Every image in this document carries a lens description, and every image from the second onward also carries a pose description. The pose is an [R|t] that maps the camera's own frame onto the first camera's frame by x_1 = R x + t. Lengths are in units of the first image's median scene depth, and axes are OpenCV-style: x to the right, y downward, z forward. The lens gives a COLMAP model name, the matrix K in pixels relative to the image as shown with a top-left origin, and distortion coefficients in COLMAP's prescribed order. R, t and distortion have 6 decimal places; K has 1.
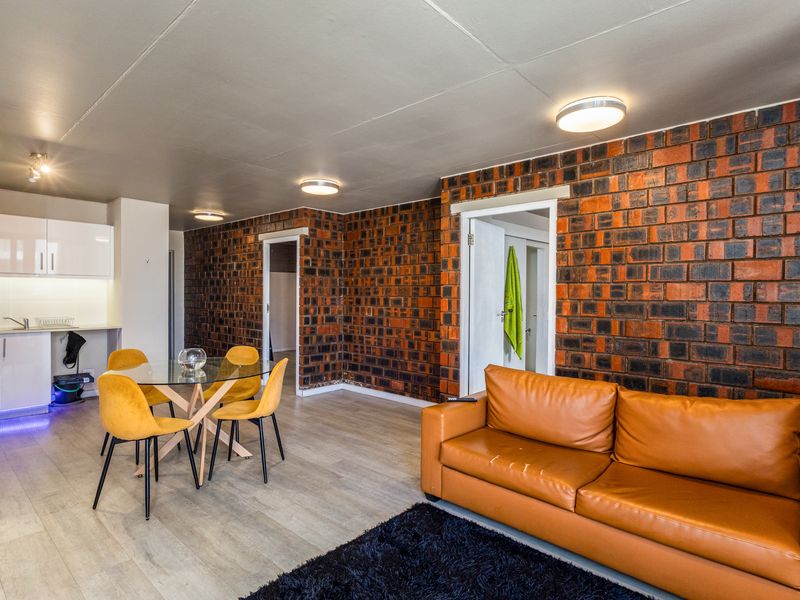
lens RADIAL K [[445.1, 0, 395.6], [0, 445.1, 296.9], [0, 0, 1]] dist [0.013869, -0.000064]
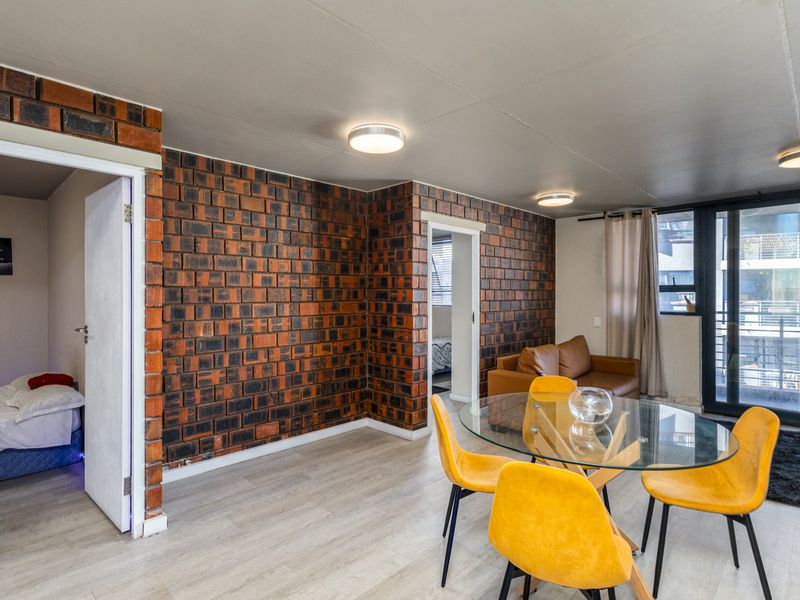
lens RADIAL K [[445.1, 0, 394.1], [0, 445.1, 296.6], [0, 0, 1]] dist [0.013869, -0.000064]
pose [[0.034561, -0.011544, 0.999336, -0.711871], [0.007725, 0.999907, 0.011283, -0.017537], [-0.999373, 0.007330, 0.034647, 0.809607]]
